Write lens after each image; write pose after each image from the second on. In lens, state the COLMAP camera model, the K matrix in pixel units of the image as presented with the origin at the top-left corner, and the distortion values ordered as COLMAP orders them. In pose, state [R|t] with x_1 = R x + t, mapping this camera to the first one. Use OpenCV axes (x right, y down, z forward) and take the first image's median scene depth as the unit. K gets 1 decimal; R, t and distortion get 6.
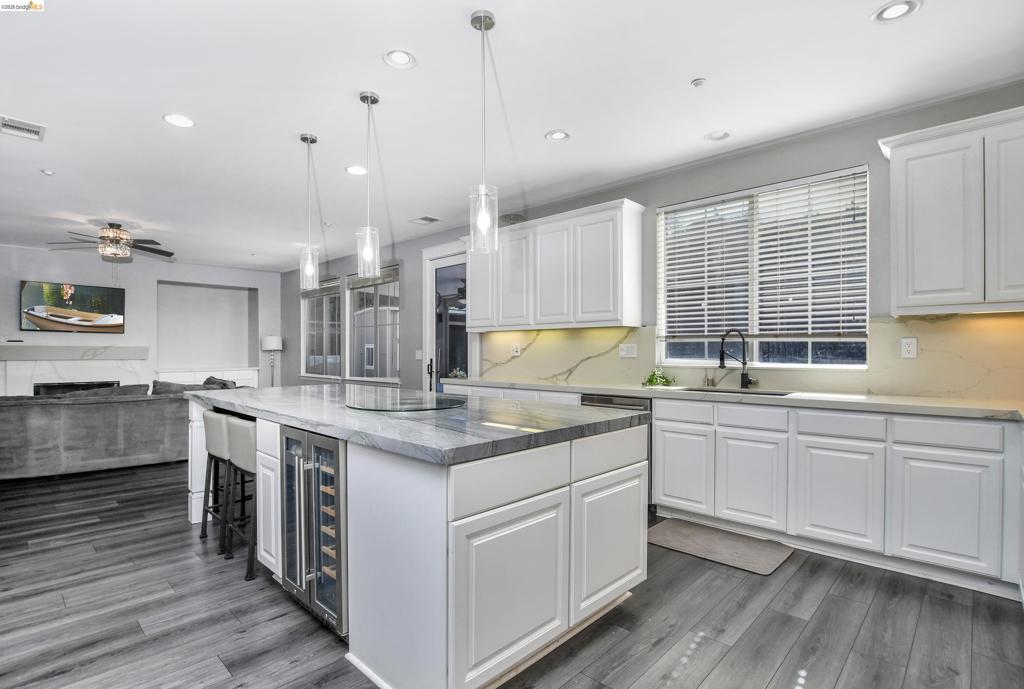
lens RADIAL K [[499.1, 0, 502.1], [0, 499.1, 349.6], [0, 0, 1]] dist [-0.030051, 0.002573]
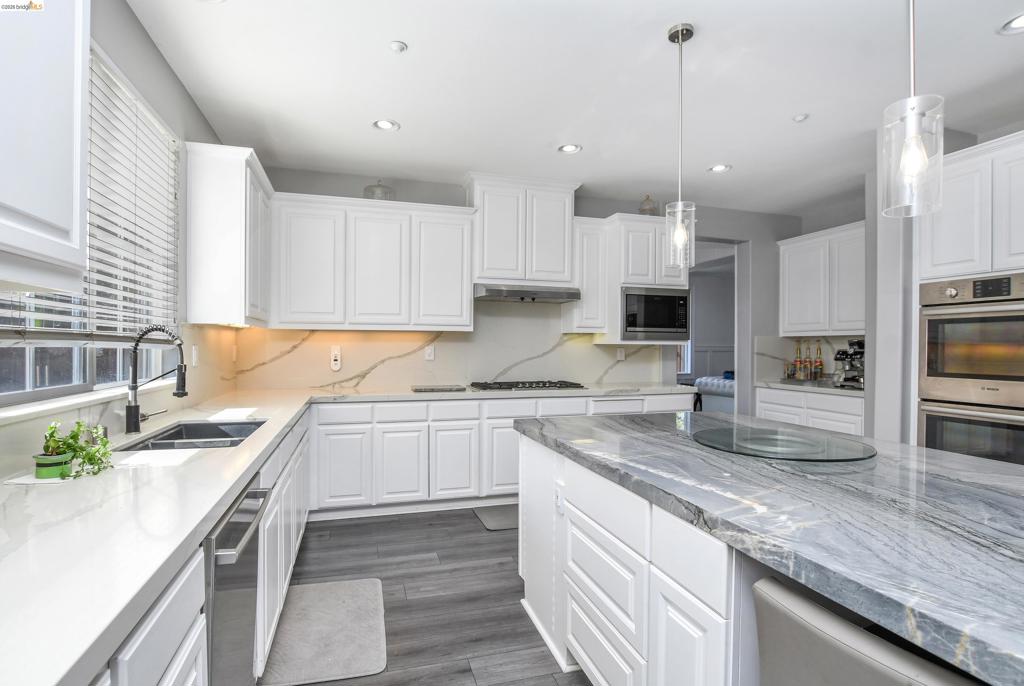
lens RADIAL K [[499.1, 0, 505.5], [0, 499.1, 346.0], [0, 0, 1]] dist [-0.030051, 0.002573]
pose [[-0.868506, -0.004258, 0.495661, -0.132262], [-0.006491, 0.999975, -0.002783, -0.018179], [-0.495637, -0.005634, -0.868512, 1.155384]]
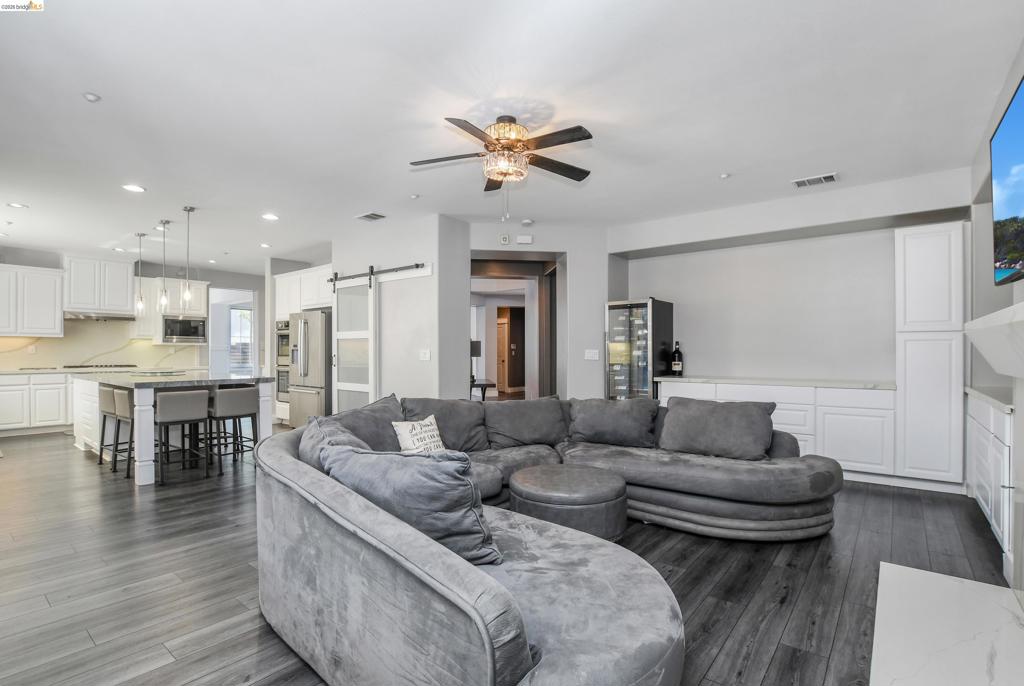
lens RADIAL K [[499.1, 0, 509.6], [0, 499.1, 350.9], [0, 0, 1]] dist [-0.030051, 0.002573]
pose [[-0.997362, 0.000864, -0.072586, -1.128729], [0.001162, 0.999991, -0.004055, 0.009983], [0.072582, -0.004129, -0.997354, 2.269497]]
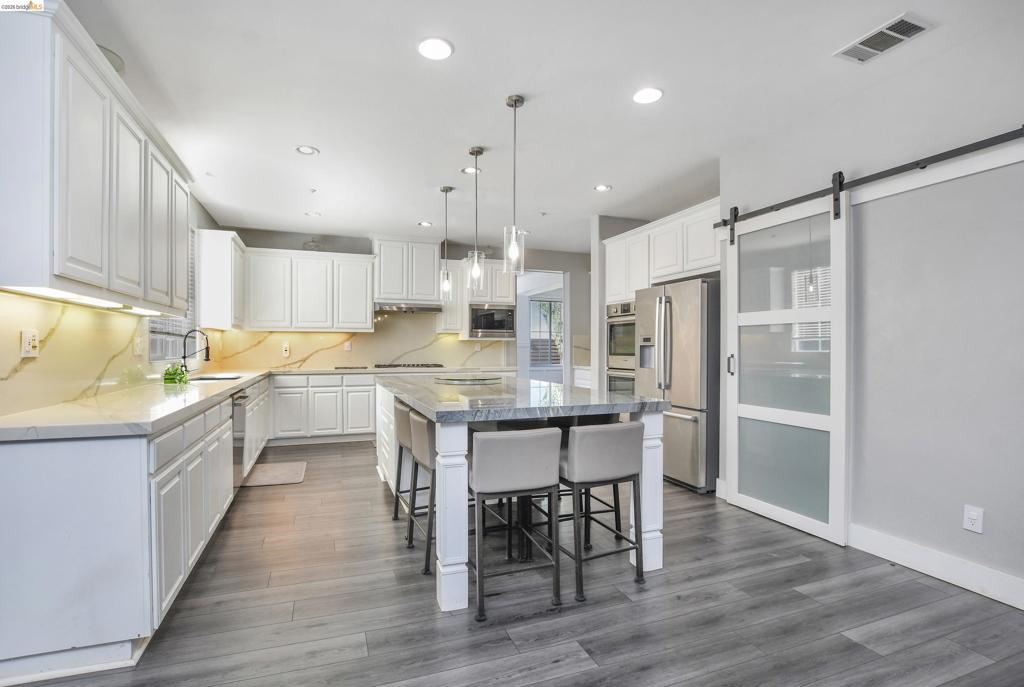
lens RADIAL K [[499.1, 0, 503.2], [0, 499.1, 348.8], [0, 0, 1]] dist [-0.030051, 0.002573]
pose [[-0.895811, -0.000669, 0.444435, -0.692046], [-0.001888, 0.999996, -0.002301, 0.007869], [-0.444431, -0.002901, -0.895808, 1.587971]]
